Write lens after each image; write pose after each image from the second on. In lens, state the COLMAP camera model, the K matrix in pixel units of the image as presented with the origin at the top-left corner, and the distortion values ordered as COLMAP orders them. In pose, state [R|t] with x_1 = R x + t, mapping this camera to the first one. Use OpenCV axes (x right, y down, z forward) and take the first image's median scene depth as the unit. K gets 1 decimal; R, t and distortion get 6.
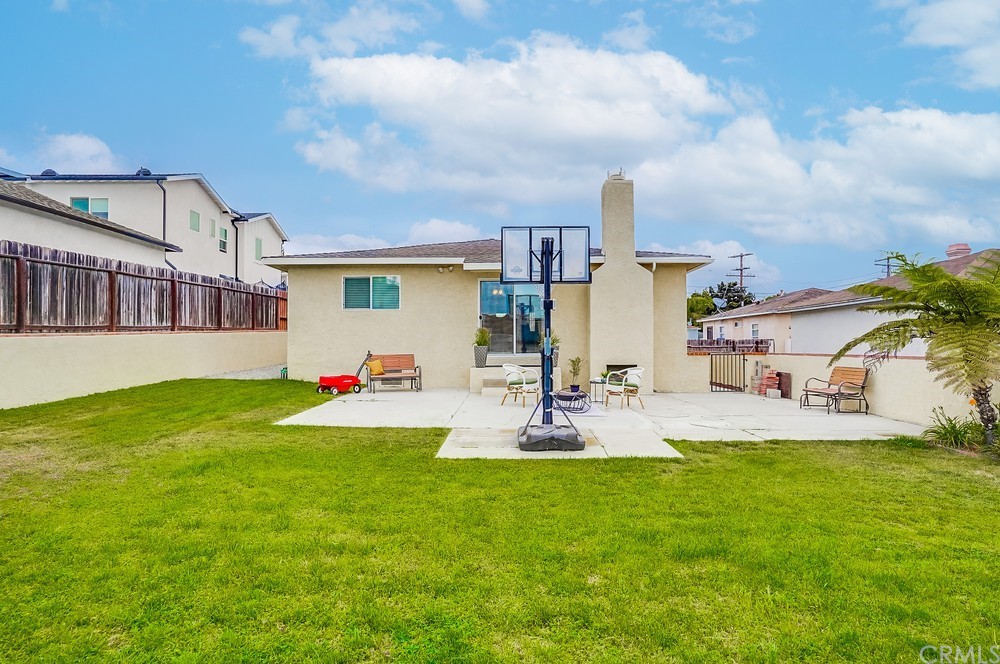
lens RADIAL K [[613.2, 0, 499.1], [0, 613.2, 331.3], [0, 0, 1]] dist [-0.009596, 0.005156]
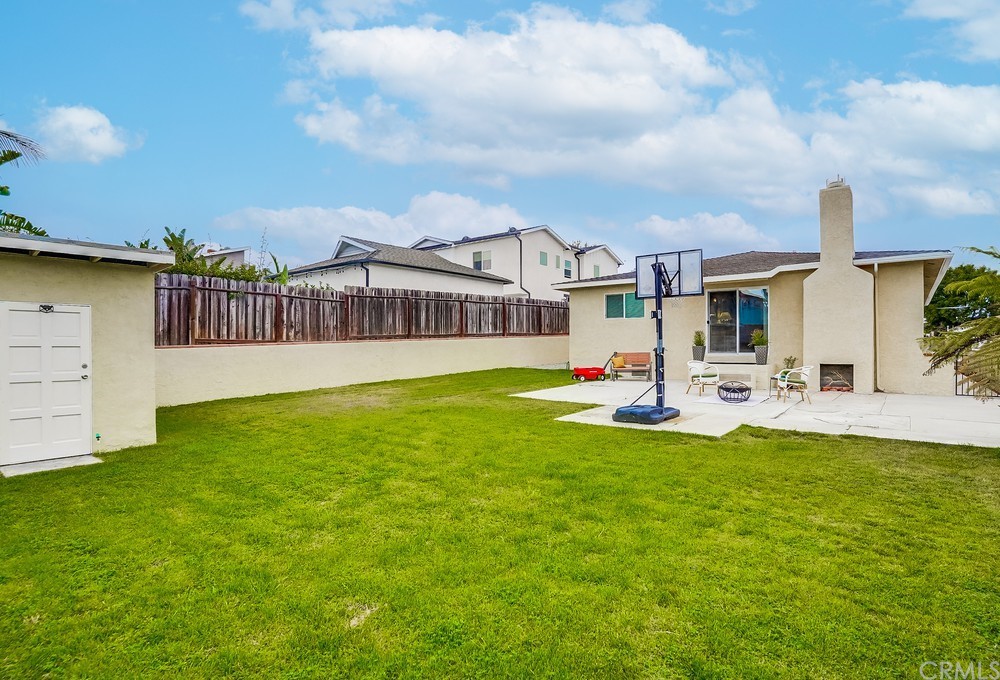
lens RADIAL K [[521.9, 0, 500.4], [0, 521.9, 341.8], [0, 0, 1]] dist [-0.050360, 0.009457]
pose [[0.787729, -0.004228, -0.616008, 0.281606], [0.014389, 0.999830, 0.011539, -0.001817], [0.615854, -0.017953, 0.787656, -0.041160]]
